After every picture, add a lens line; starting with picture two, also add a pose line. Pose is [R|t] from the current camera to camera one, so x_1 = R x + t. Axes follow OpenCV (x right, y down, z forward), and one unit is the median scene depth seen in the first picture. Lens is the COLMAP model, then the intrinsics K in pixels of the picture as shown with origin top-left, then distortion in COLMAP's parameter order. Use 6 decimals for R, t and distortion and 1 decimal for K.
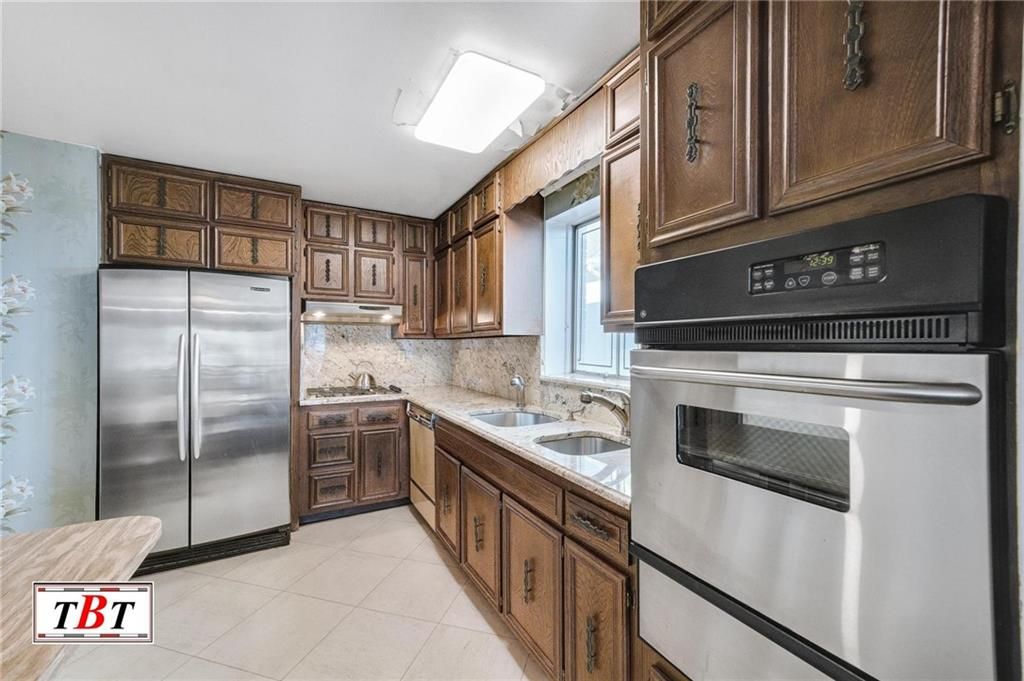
lens RADIAL K [[458.4, 0, 511.8], [0, 458.4, 330.4], [0, 0, 1]] dist [-0.000269, -0.000037]
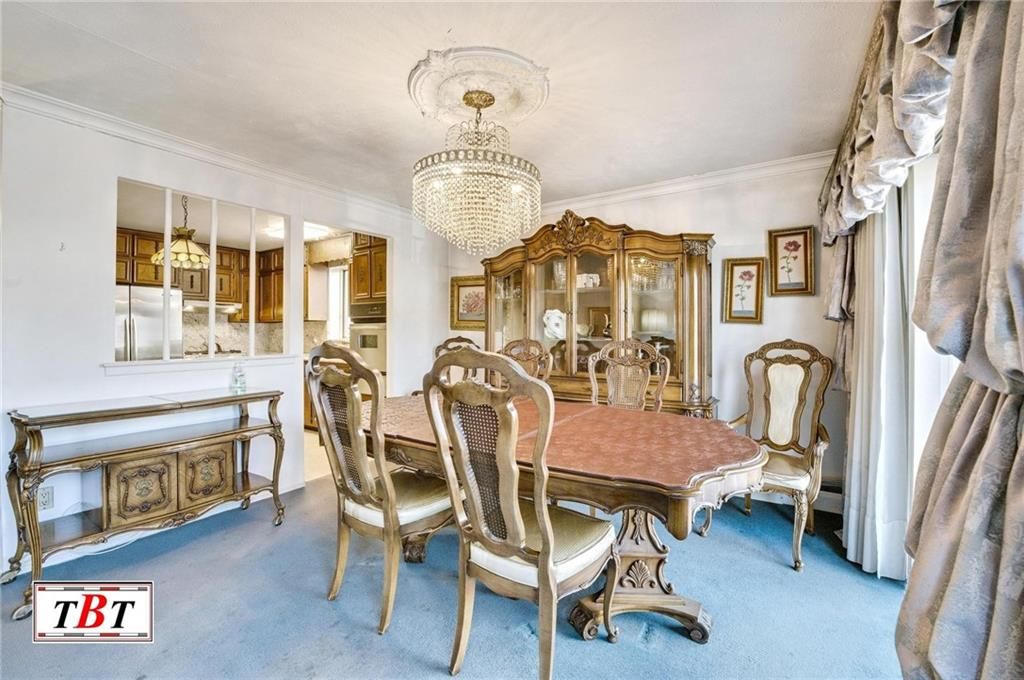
lens RADIAL K [[458.4, 0, 511.8], [0, 458.4, 329.9], [0, 0, 1]] dist [-0.000269, -0.000037]
pose [[0.902497, -0.001398, 0.430694, -0.073906], [-0.009571, 0.999683, 0.023299, -0.003549], [-0.430590, -0.025150, 0.902197, -1.200140]]
